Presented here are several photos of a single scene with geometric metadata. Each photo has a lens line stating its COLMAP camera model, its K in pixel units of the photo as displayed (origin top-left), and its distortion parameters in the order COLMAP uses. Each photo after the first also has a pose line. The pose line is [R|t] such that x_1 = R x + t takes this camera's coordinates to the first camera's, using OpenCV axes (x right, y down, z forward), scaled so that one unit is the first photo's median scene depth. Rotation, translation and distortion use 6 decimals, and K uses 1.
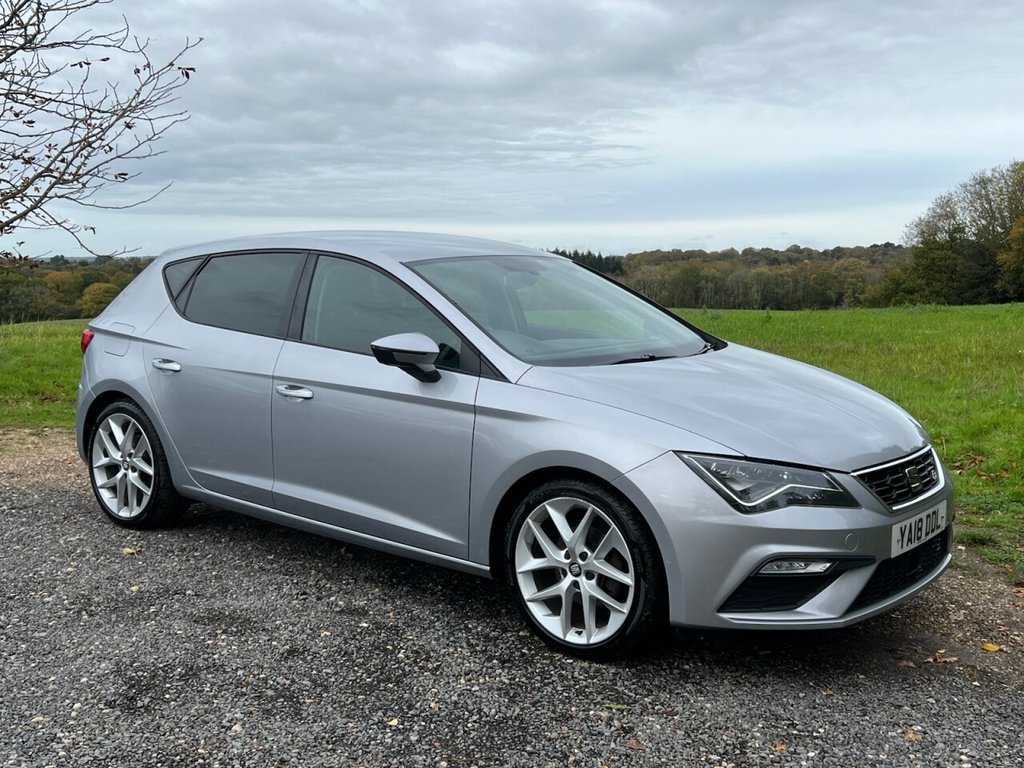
lens RADIAL K [[1161.6, 0, 508.5], [0, 1161.6, 393.2], [0, 0, 1]] dist [0.148881, -0.384718]
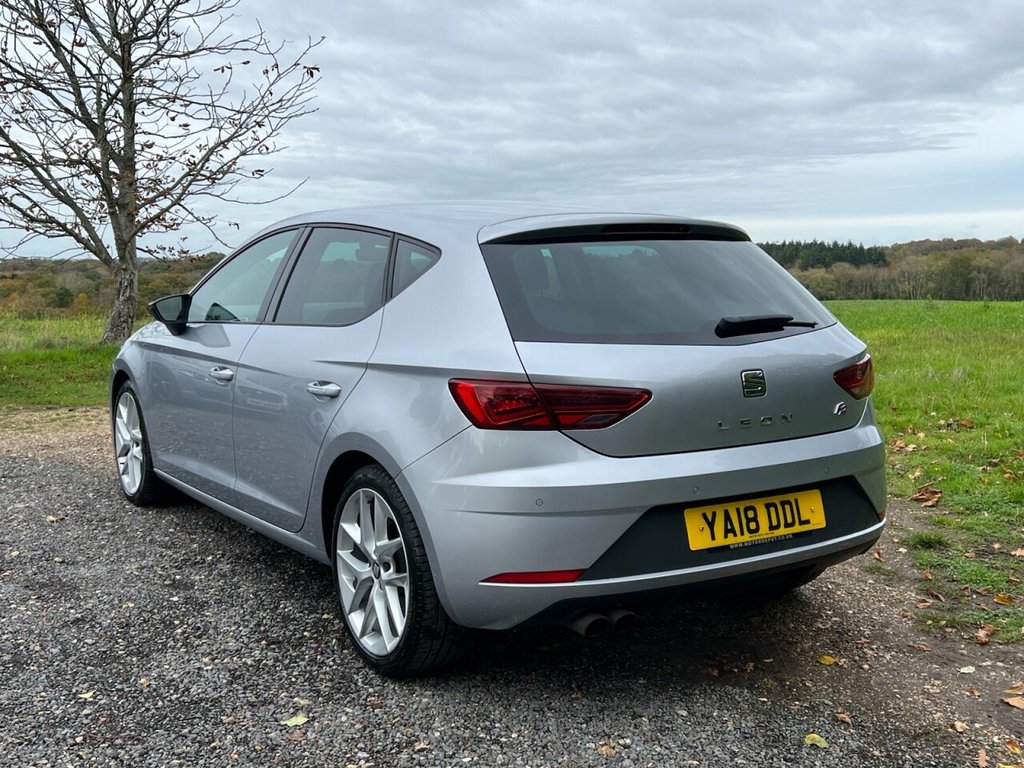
lens RADIAL K [[1148.7, 0, 499.4], [0, 1148.7, 401.4], [0, 0, 1]] dist [0.125954, -0.300564]
pose [[0.974459, 0.014160, -0.224118, 0.317004], [-0.011453, 0.999845, 0.013374, 0.012540], [0.224273, -0.010466, 0.974470, 0.091736]]
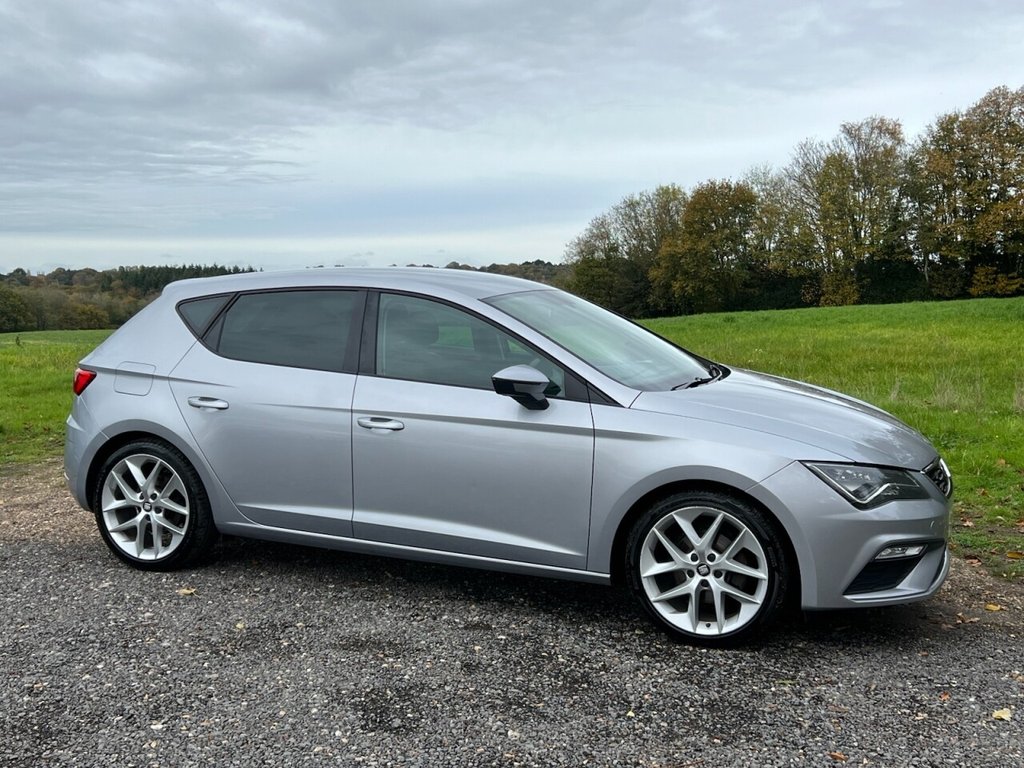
lens RADIAL K [[1162.5, 0, 514.3], [0, 1162.5, 384.6], [0, 0, 1]] dist [0.143117, -0.372398]
pose [[0.957160, -0.033731, 0.287589, -0.362523], [0.039745, 0.999096, -0.015097, -0.015686], [-0.286820, 0.025880, 0.957635, -0.036902]]
